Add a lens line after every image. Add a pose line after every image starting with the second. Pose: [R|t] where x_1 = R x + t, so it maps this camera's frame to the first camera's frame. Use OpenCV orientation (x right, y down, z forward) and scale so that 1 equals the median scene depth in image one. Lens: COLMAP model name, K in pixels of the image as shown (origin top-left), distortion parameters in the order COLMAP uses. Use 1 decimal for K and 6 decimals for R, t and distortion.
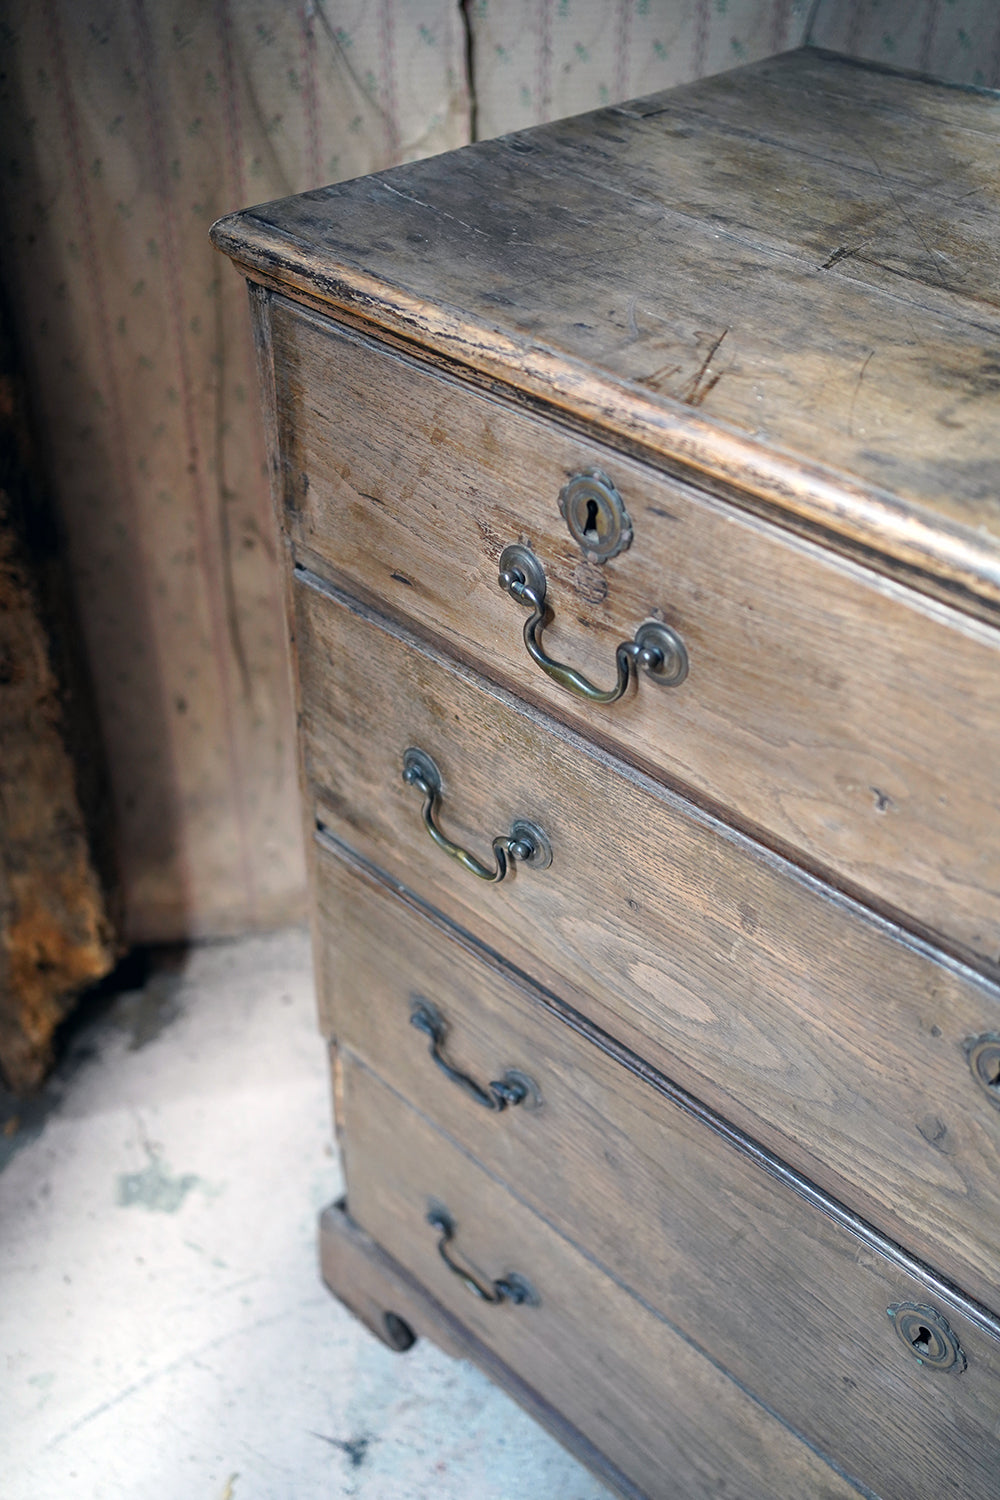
lens RADIAL K [[1533.9, 0, 506.7], [0, 1533.9, 751.0], [0, 0, 1]] dist [0.007928, 0.000000]
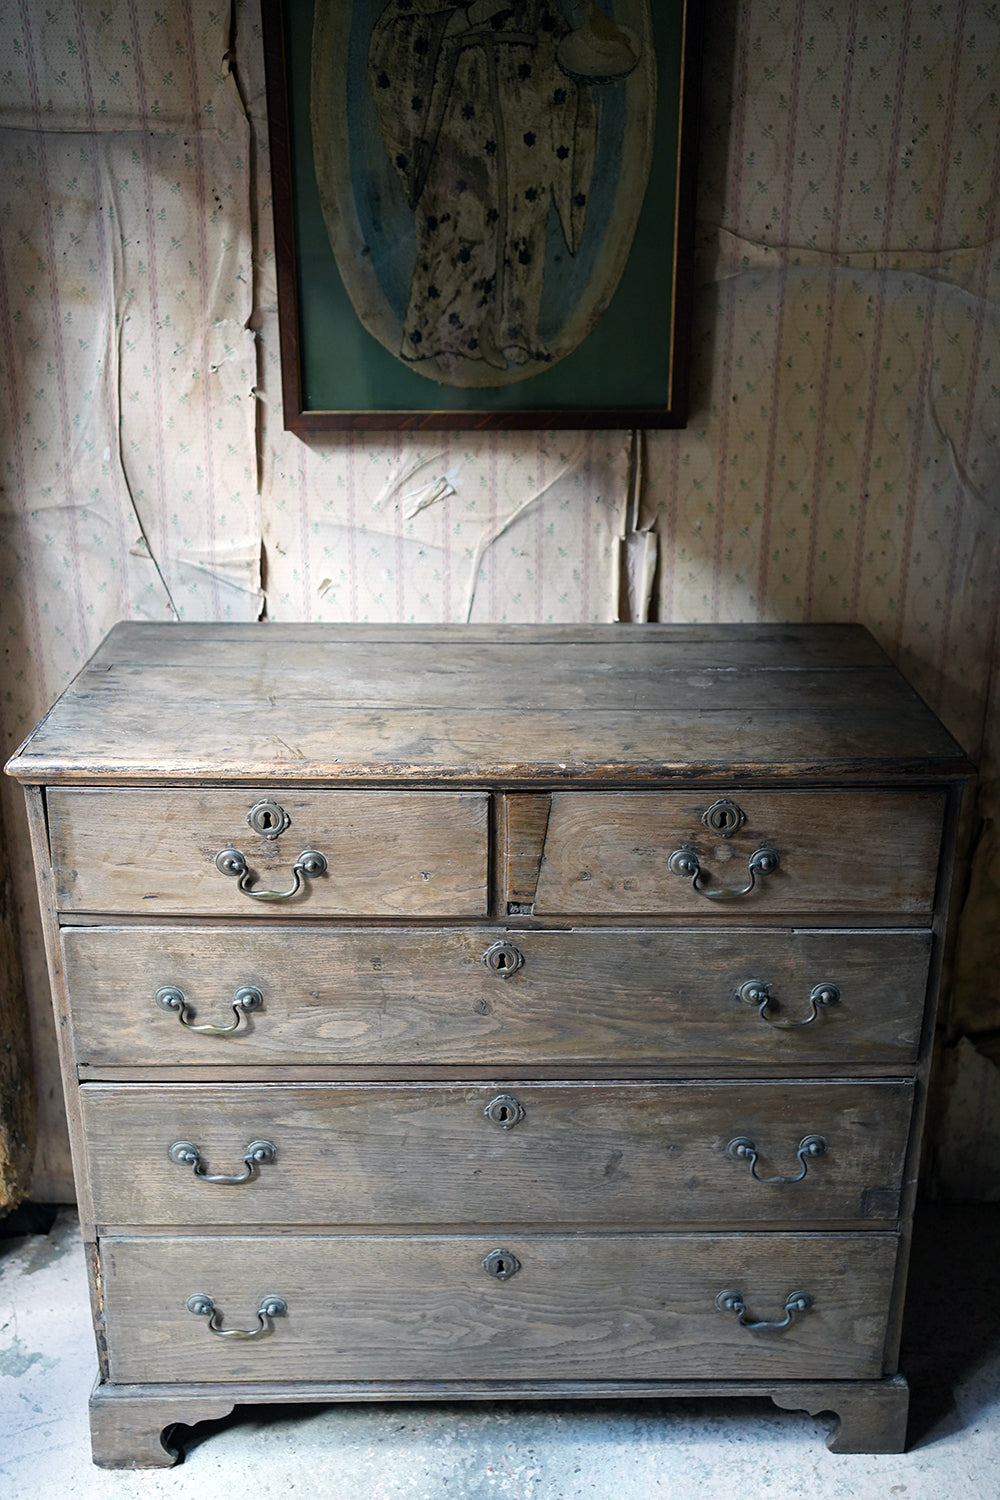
lens RADIAL K [[1533.9, 0, 505.0], [0, 1533.9, 764.2], [0, 0, 1]] dist [0.007928, 0.000000]
pose [[0.696636, -0.274350, 0.662895, -1.097156], [0.445980, 0.889371, -0.100600, 0.153187], [-0.561960, 0.365720, 0.741923, -0.880232]]
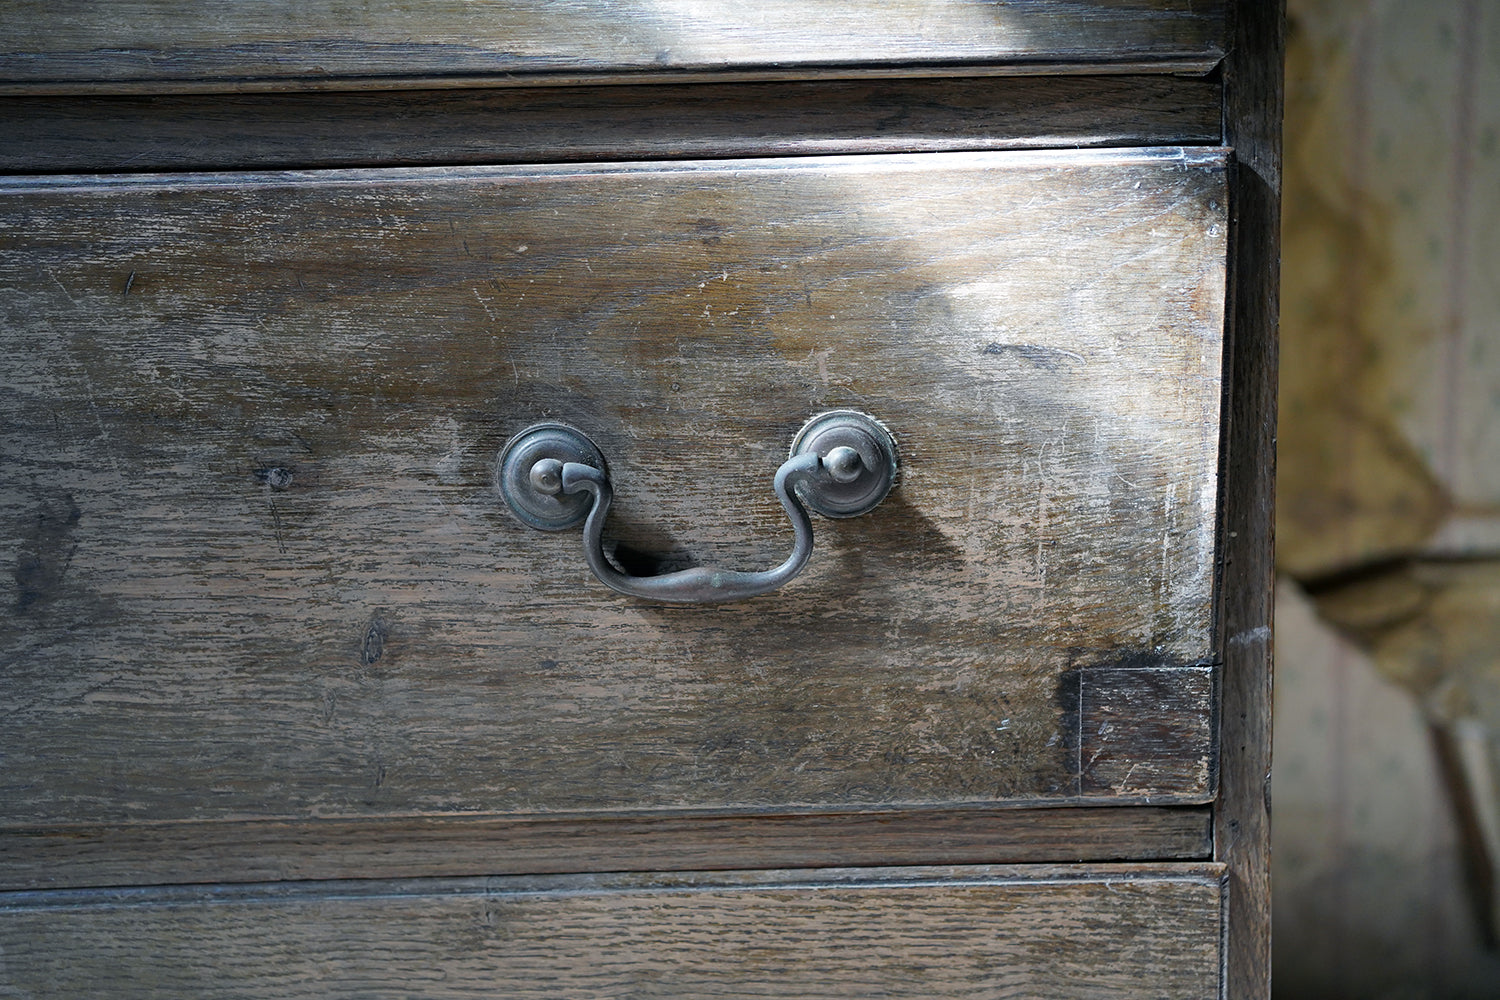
lens RADIAL K [[1533.9, 0, 762.5], [0, 1533.9, 495.9], [0, 0, 1]] dist [0.007928, 0.000000]
pose [[0.705380, -0.138698, 0.695127, 0.181461], [0.465436, 0.830266, -0.306638, 0.817849], [-0.534611, 0.539834, 0.650208, 0.437542]]
